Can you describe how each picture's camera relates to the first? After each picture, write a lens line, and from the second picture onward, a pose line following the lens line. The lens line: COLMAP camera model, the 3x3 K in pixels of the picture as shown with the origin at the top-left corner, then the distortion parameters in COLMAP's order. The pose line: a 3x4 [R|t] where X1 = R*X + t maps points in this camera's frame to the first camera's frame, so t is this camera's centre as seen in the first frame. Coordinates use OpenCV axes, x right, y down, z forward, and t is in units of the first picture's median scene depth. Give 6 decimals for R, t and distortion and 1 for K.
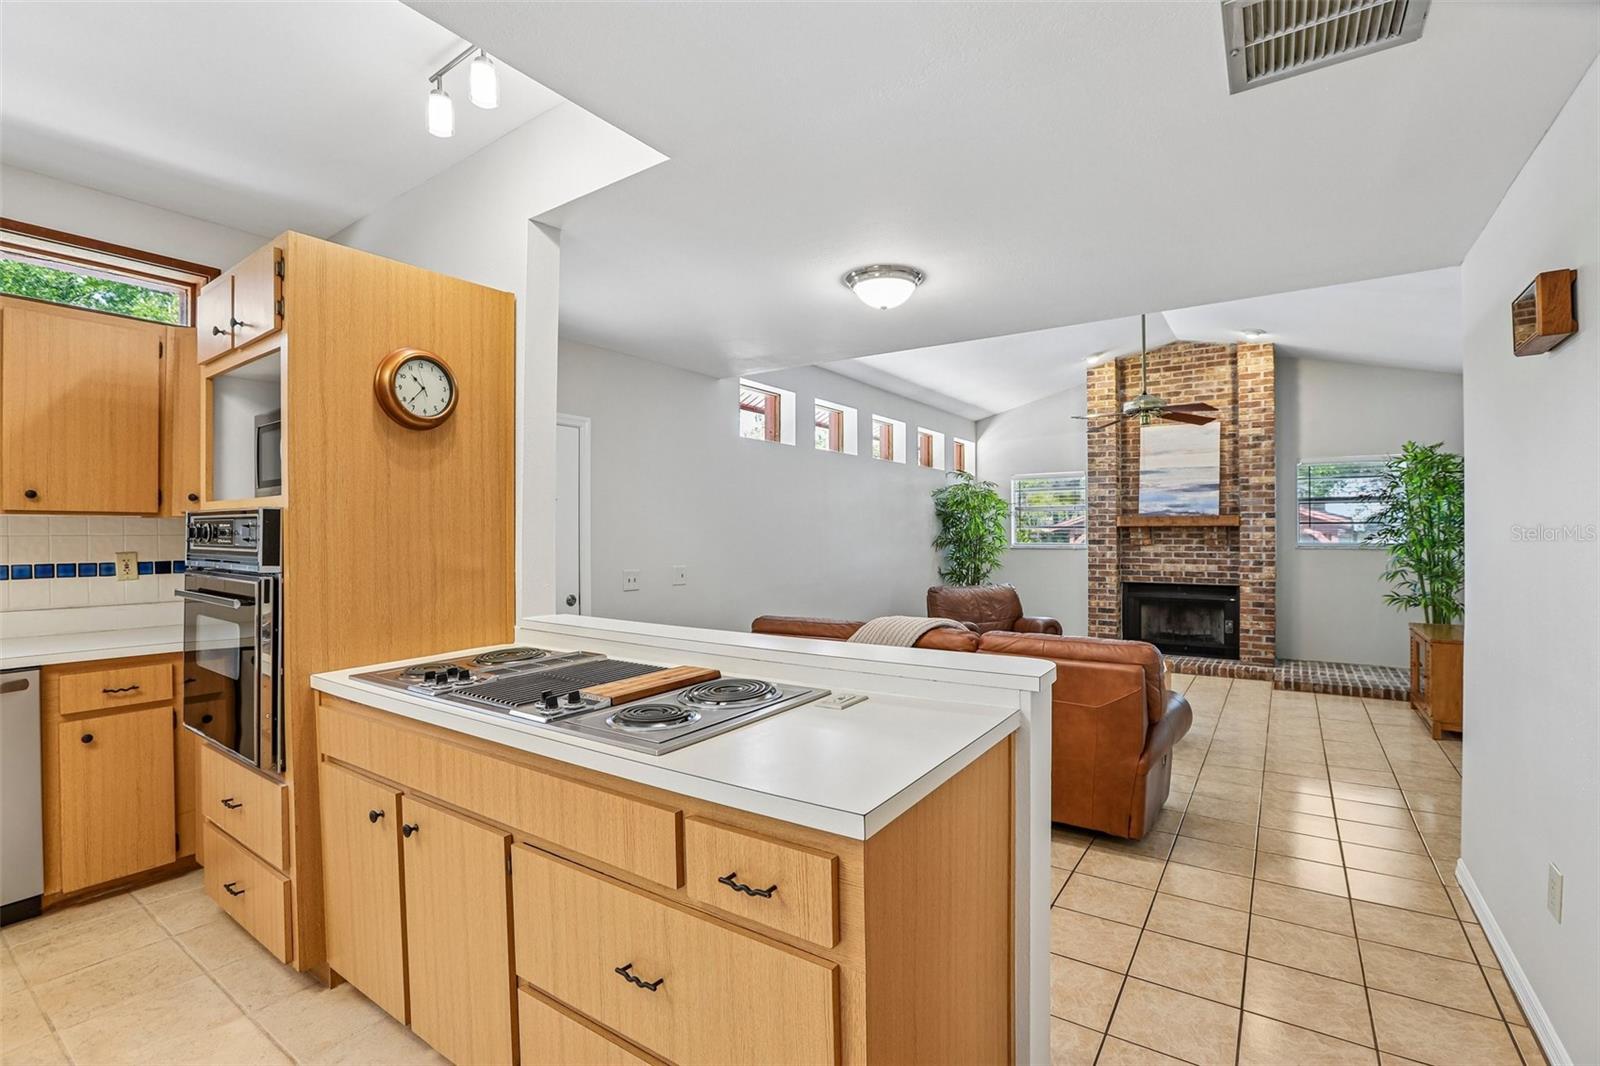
lens RADIAL K [[723.0, 0, 796.0], [0, 723.0, 534.6], [0, 0, 1]] dist [-0.051727, 0.015970]
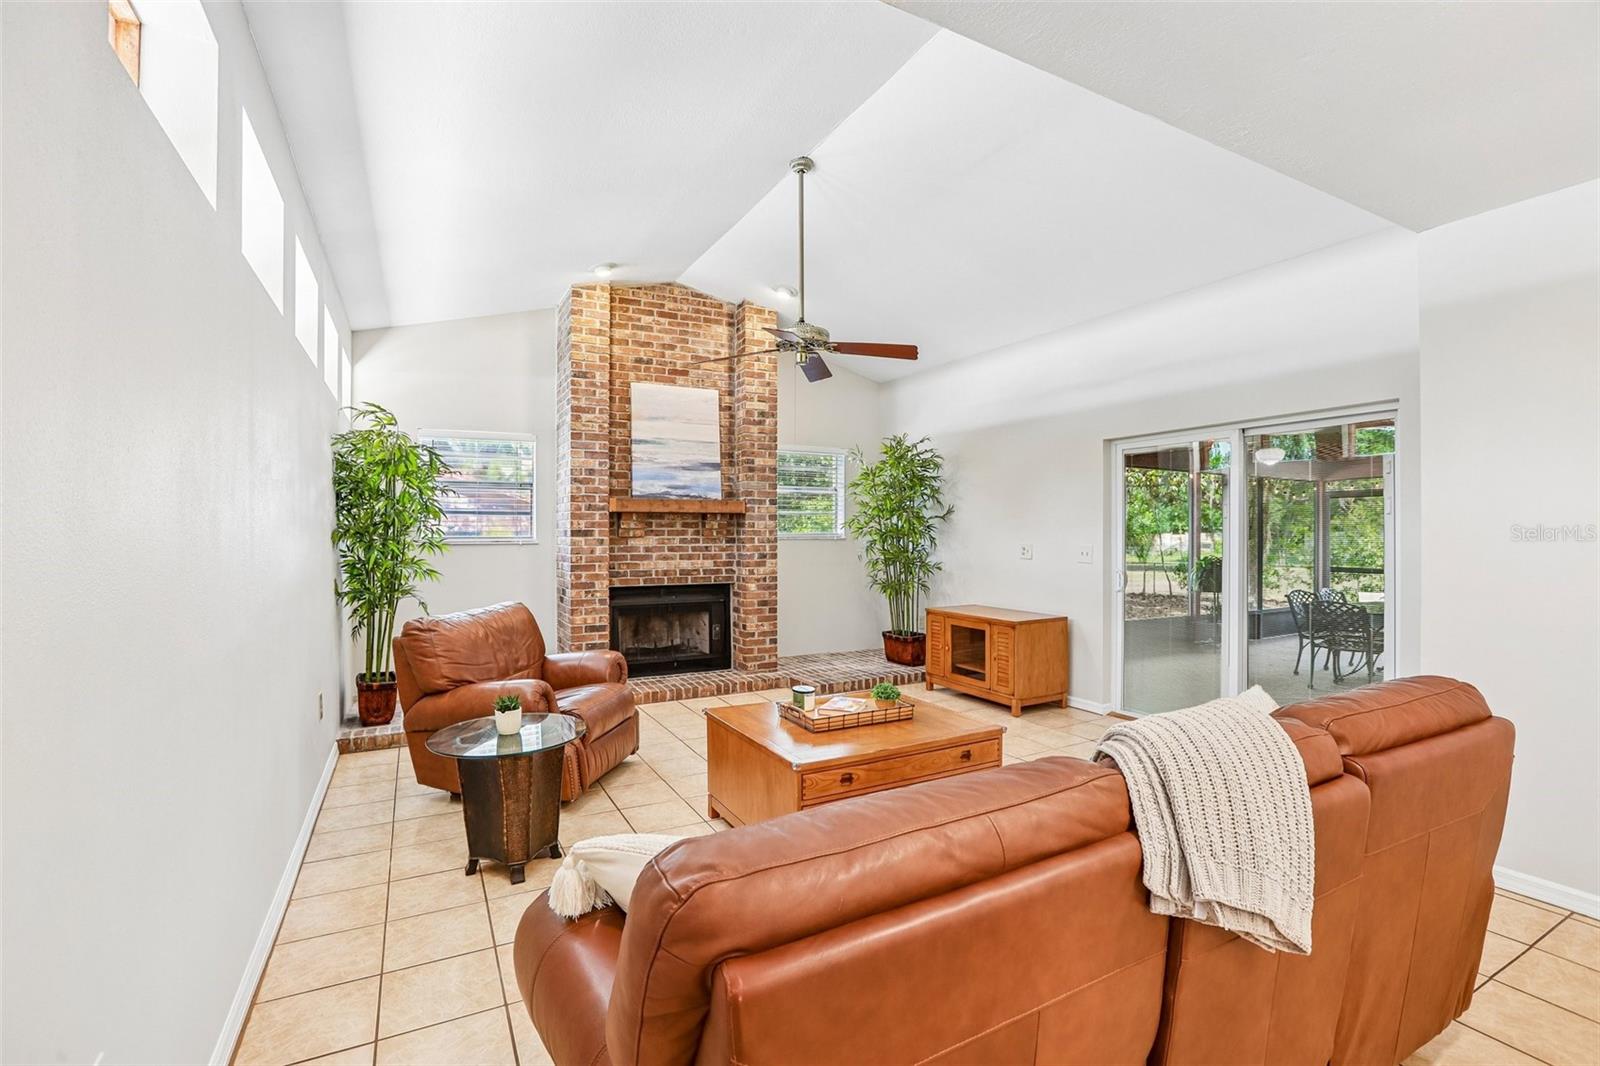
lens RADIAL K [[720.5, 0, 797.6], [0, 720.5, 537.2], [0, 0, 1]] dist [-0.058039, 0.024459]
pose [[0.472551, -0.002476, 0.881300, -0.116301], [0.003660, 0.999993, 0.000847, 0.016313], [-0.881296, 0.002825, 0.472557, 0.534163]]
